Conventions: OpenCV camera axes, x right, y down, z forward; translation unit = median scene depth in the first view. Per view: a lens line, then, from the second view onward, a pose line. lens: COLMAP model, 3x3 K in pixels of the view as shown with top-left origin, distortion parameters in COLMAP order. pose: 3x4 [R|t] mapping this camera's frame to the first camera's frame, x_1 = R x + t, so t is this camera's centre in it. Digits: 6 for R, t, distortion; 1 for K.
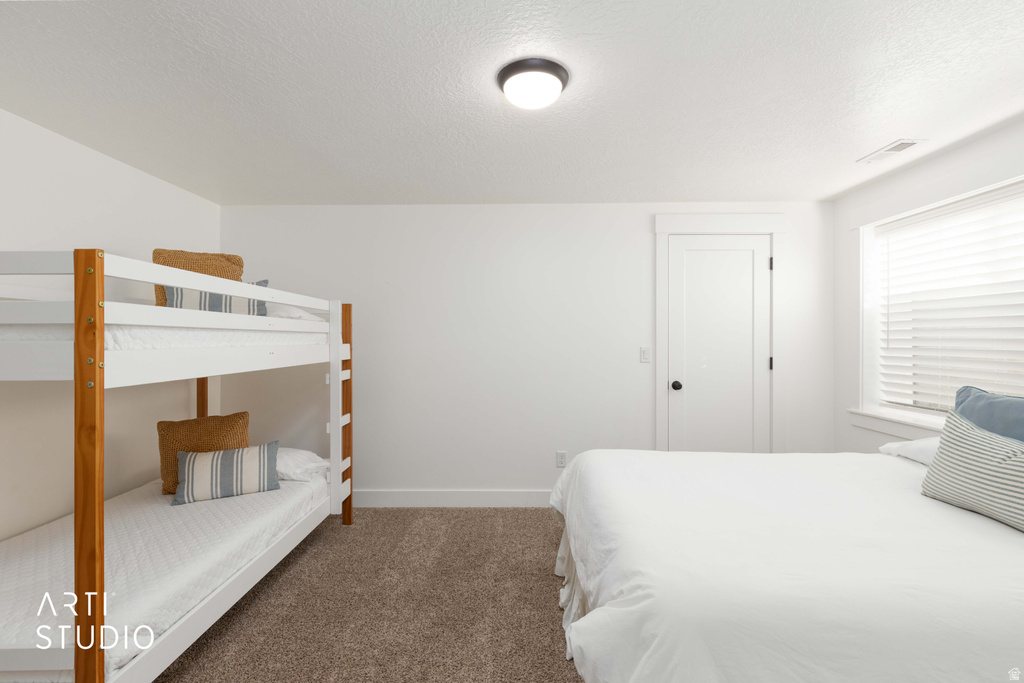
lens RADIAL K [[458.4, 0, 512.1], [0, 458.4, 339.6], [0, 0, 1]] dist [0.007352, -0.001512]
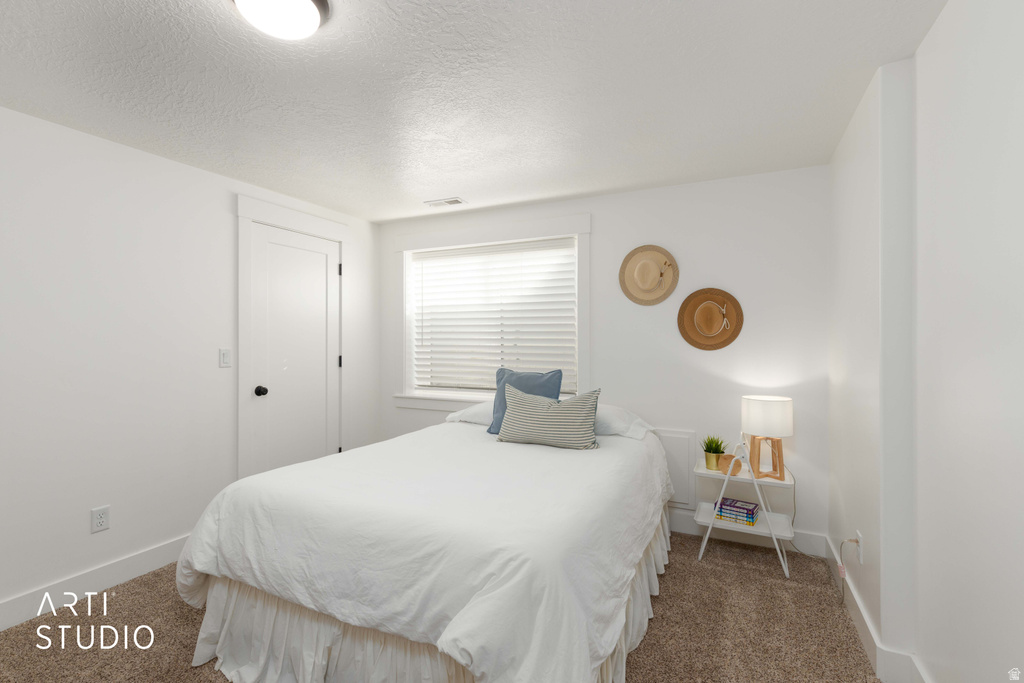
lens RADIAL K [[458.4, 0, 510.6], [0, 458.4, 338.6], [0, 0, 1]] dist [0.007352, -0.001512]
pose [[0.433861, -0.002504, 0.900977, -0.264150], [0.003933, 0.999992, 0.000885, -0.001463], [-0.900971, 0.003160, 0.433867, 0.184040]]
